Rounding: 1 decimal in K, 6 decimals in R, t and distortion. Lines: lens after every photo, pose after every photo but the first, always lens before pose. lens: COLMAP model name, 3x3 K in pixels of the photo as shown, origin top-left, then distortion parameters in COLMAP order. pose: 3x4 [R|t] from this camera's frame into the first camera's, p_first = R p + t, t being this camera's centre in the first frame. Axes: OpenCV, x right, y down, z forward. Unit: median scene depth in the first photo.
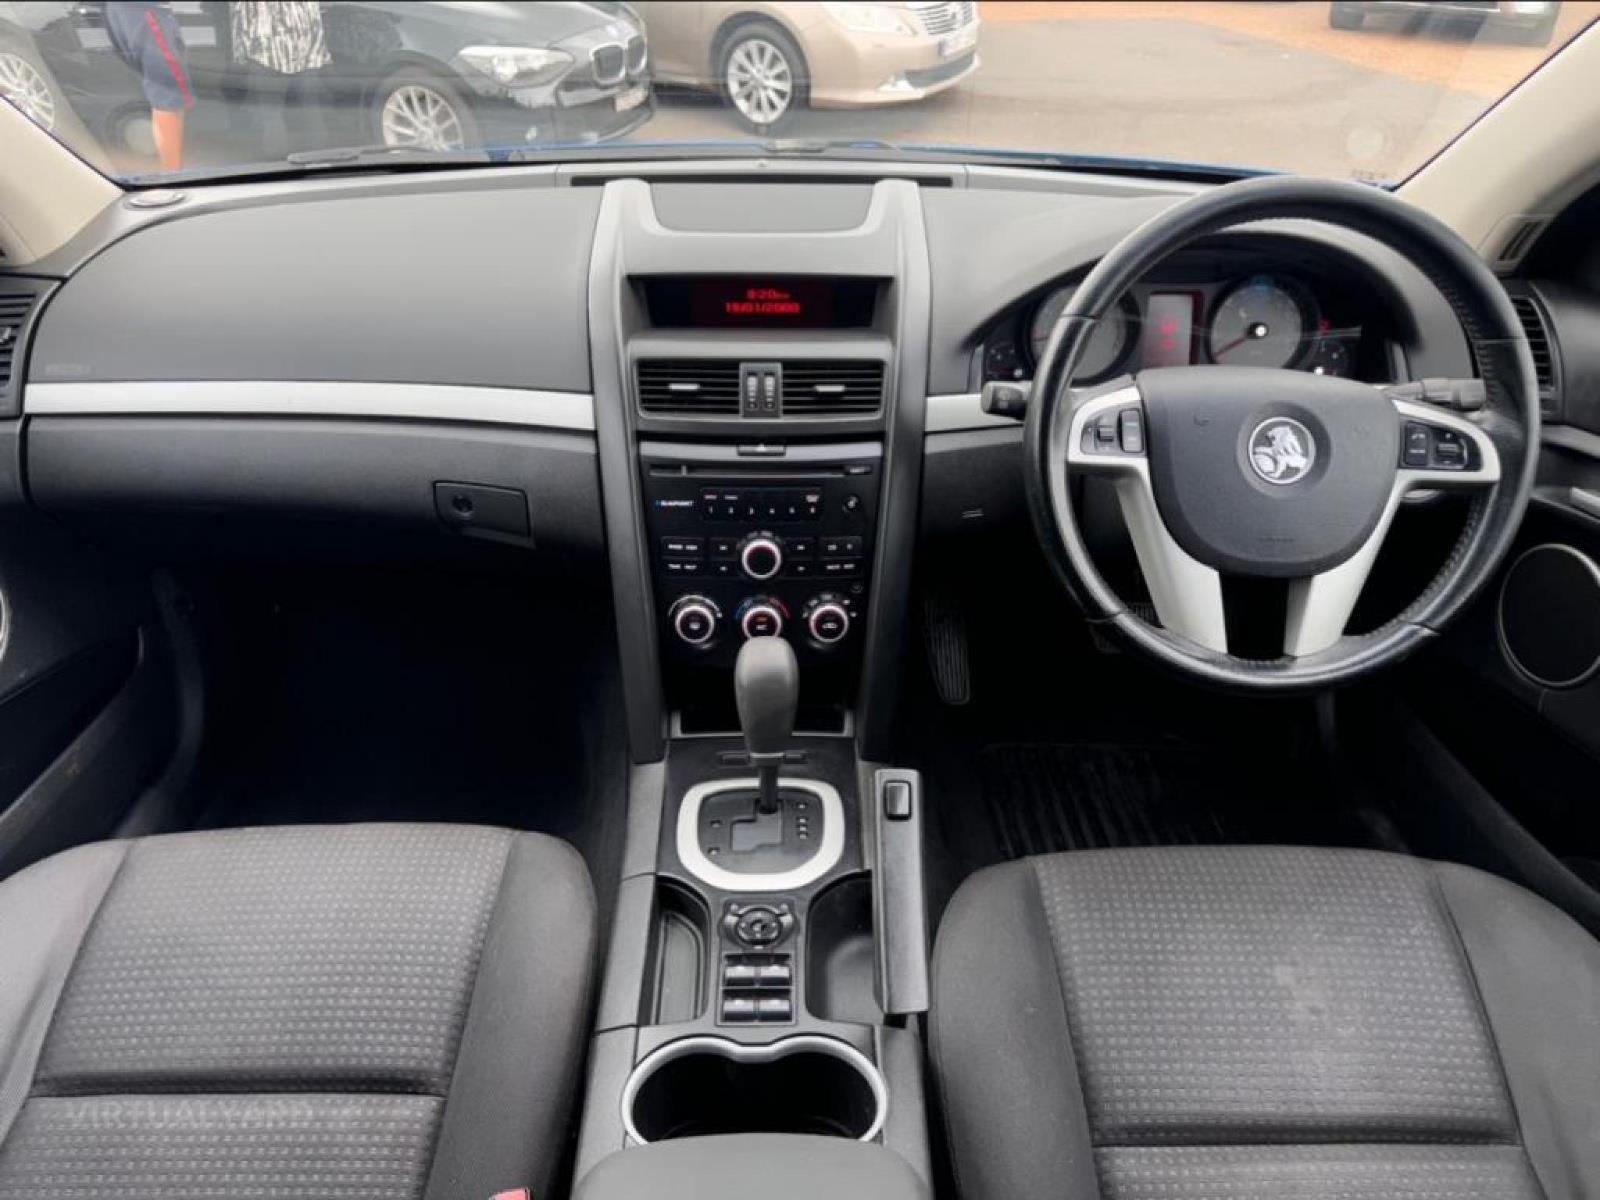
lens RADIAL K [[1140.7, 0, 797.9], [0, 1140.7, 595.1], [0, 0, 1]] dist [0.115977, -0.139311]
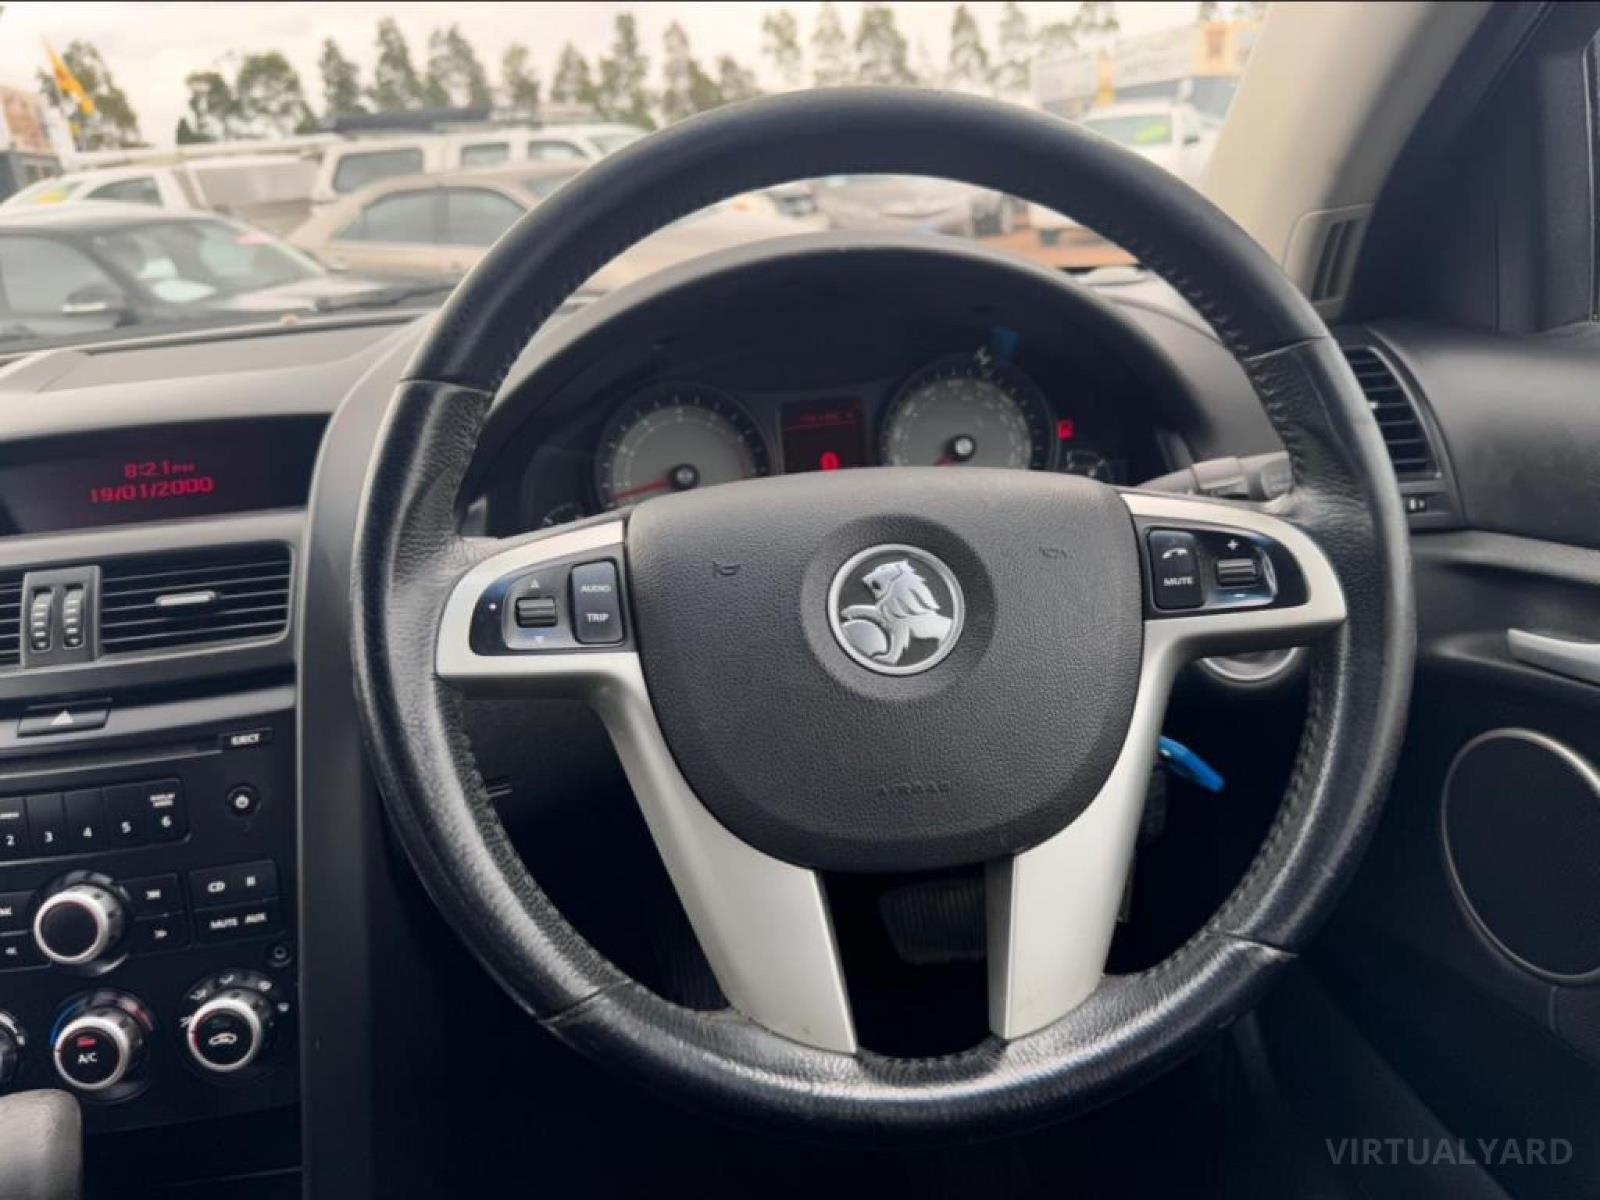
lens RADIAL K [[1157.1, 0, 796.1], [0, 1157.1, 599.7], [0, 0, 1]] dist [-0.005490, -0.003192]
pose [[0.993208, -0.114387, 0.021291, 0.305307], [0.116277, 0.969259, -0.216834, -0.023101], [0.004167, 0.217837, 0.975976, 0.441909]]
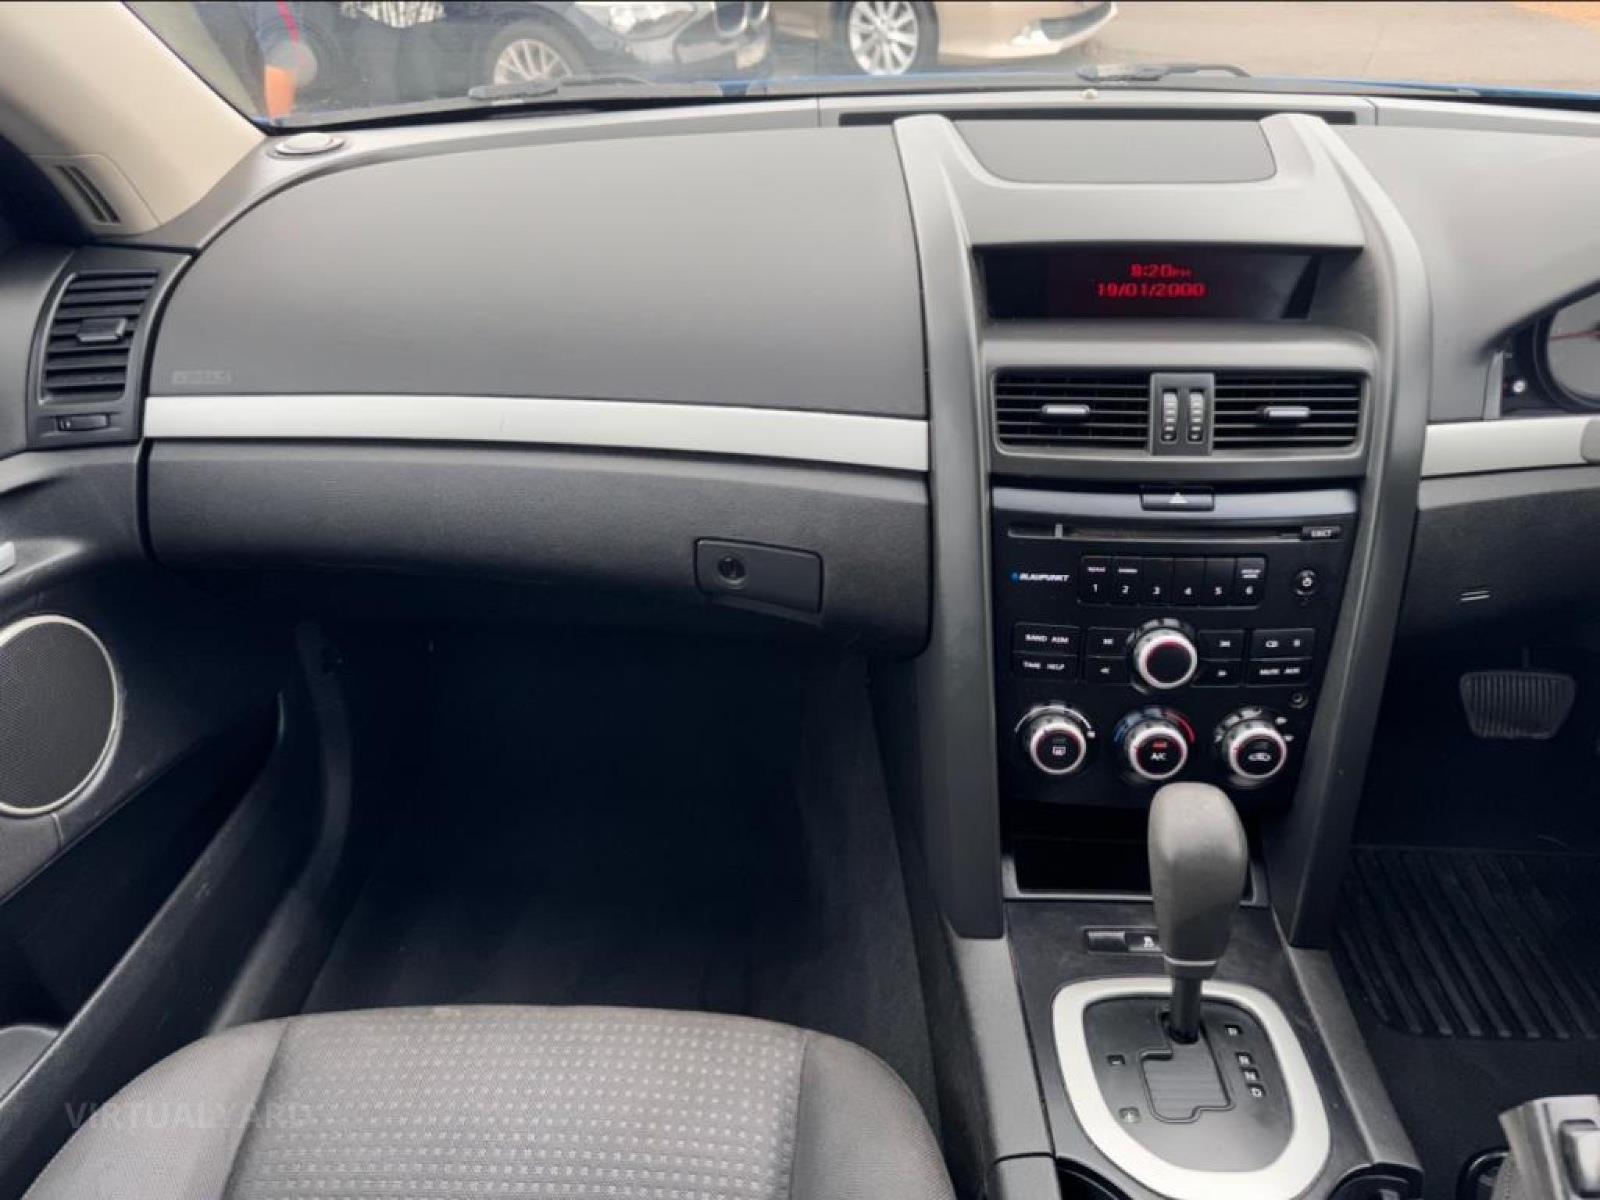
lens RADIAL K [[1144.4, 0, 810.1], [0, 1144.4, 601.3], [0, 0, 1]] dist [0.118473, -0.177988]
pose [[0.998413, 0.018973, -0.053017, -0.208574], [-0.017375, 0.999385, 0.030456, -0.083544], [0.053562, -0.029487, 0.998129, 0.294764]]
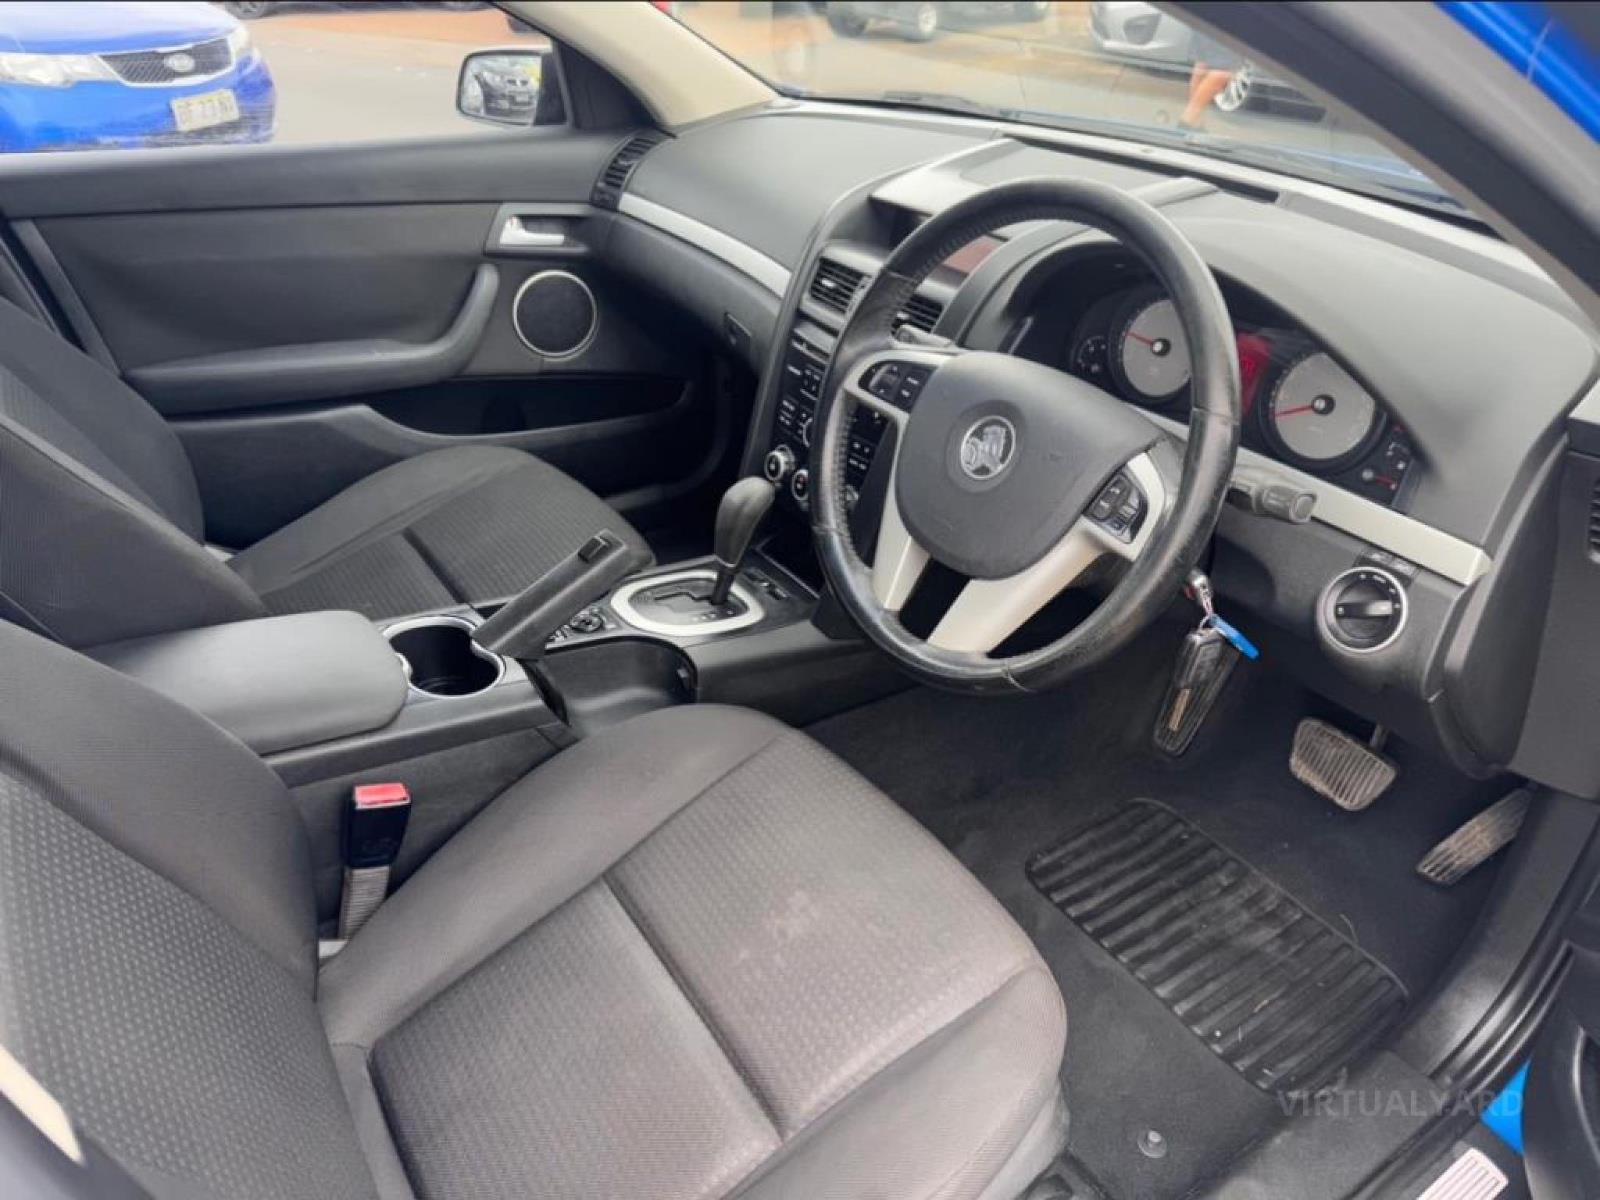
lens RADIAL K [[1144.4, 0, 810.1], [0, 1144.4, 601.3], [0, 0, 1]] dist [0.118473, -0.177988]
pose [[0.547169, 0.434303, -0.715532, 0.923274], [-0.436263, 0.877534, 0.199021, -0.115579], [0.714339, 0.203262, 0.669630, 0.205154]]
